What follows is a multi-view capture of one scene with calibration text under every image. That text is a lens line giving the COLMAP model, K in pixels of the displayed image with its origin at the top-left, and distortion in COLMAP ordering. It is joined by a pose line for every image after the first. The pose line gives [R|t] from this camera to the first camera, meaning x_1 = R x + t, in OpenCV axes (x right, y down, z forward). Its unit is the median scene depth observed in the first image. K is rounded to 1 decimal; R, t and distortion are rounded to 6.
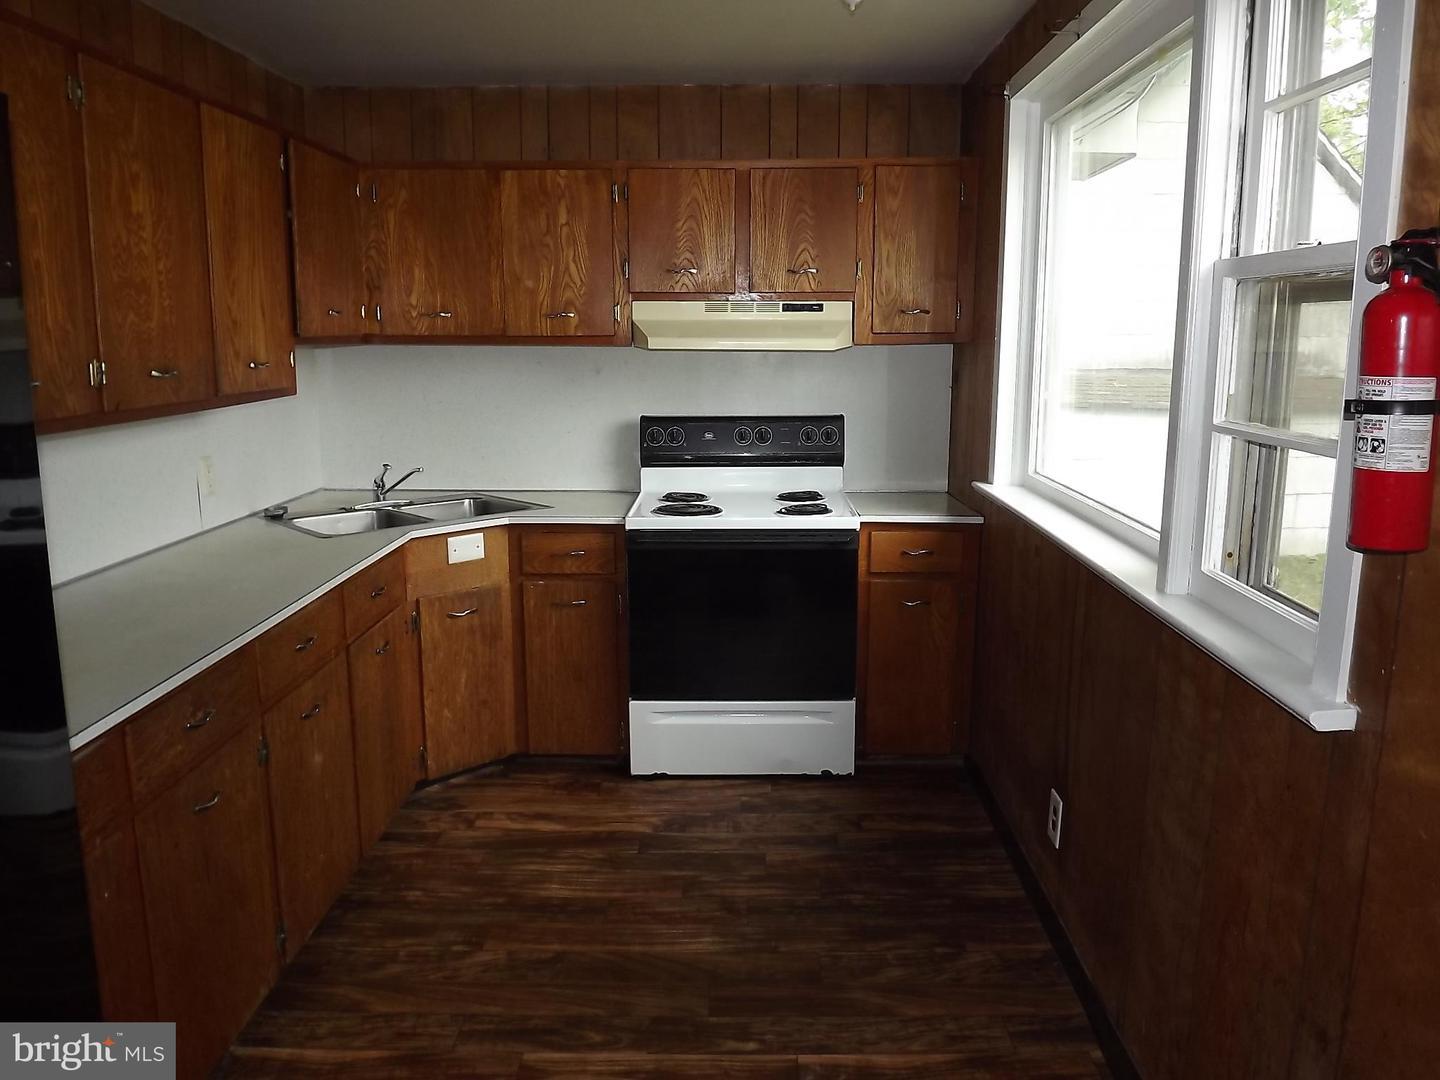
lens RADIAL K [[1094.6, 0, 717.9], [0, 1094.6, 518.1], [0, 0, 1]] dist [-0.044175, 0.055605]
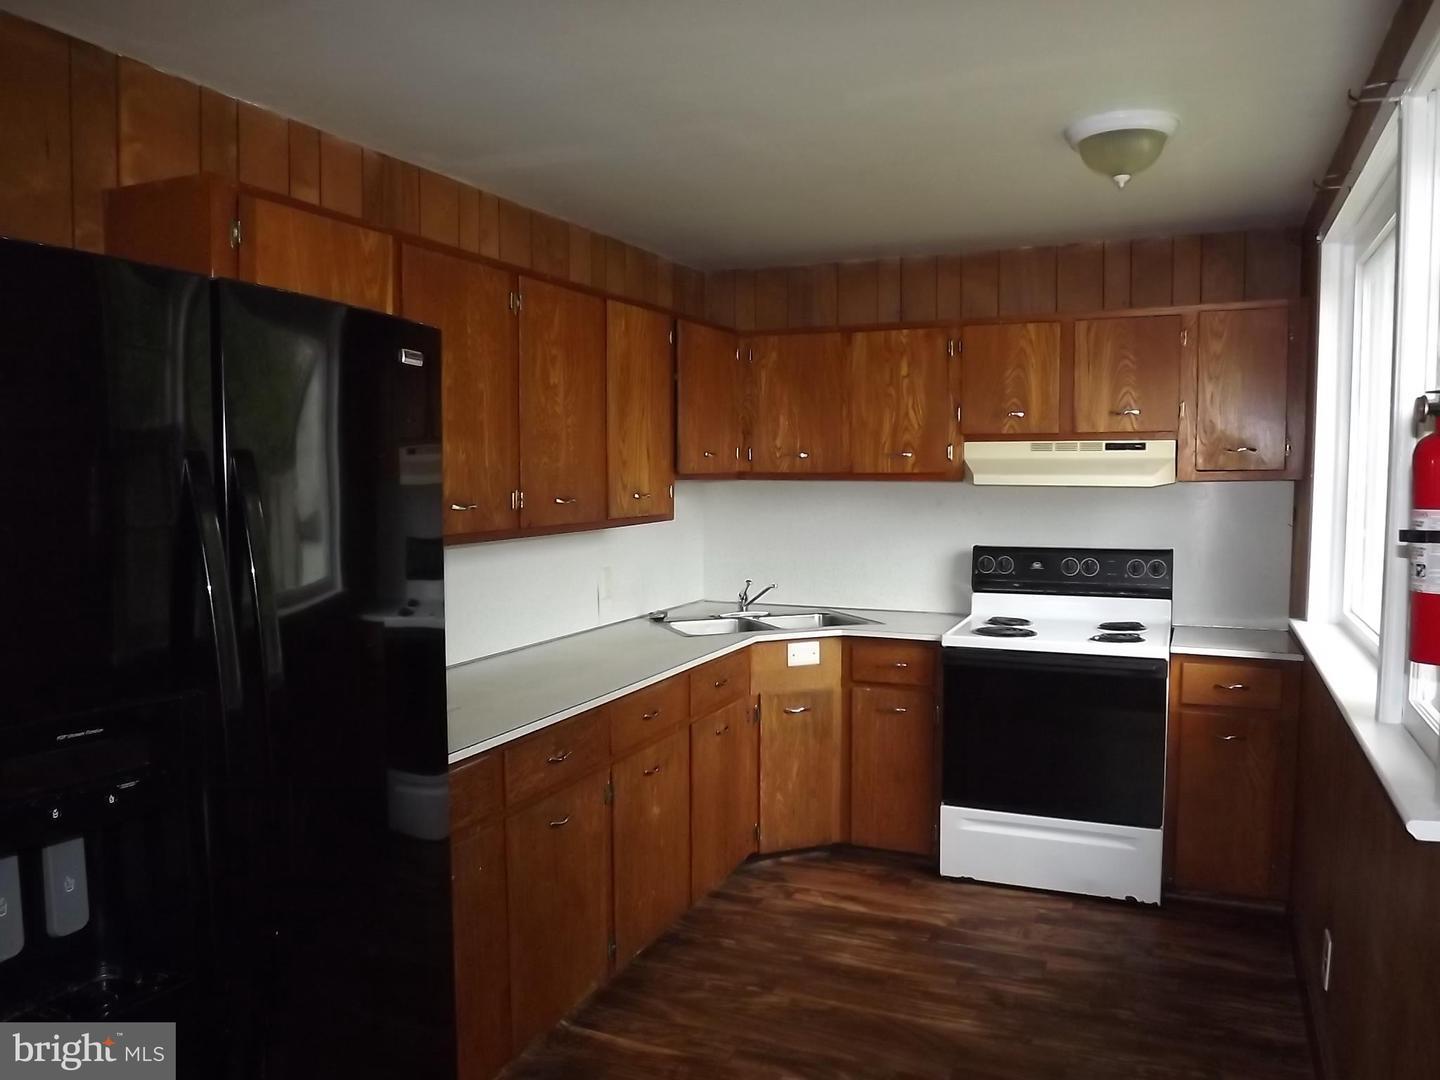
lens RADIAL K [[1093.3, 0, 720.0], [0, 1093.3, 540.0], [0, 0, 1]] dist [0.002354, 0.001640]
pose [[0.924133, 0.023129, -0.381371, 0.127555], [-0.062226, 0.993950, -0.090504, 0.017694], [0.376970, 0.107369, 0.919981, -0.115030]]
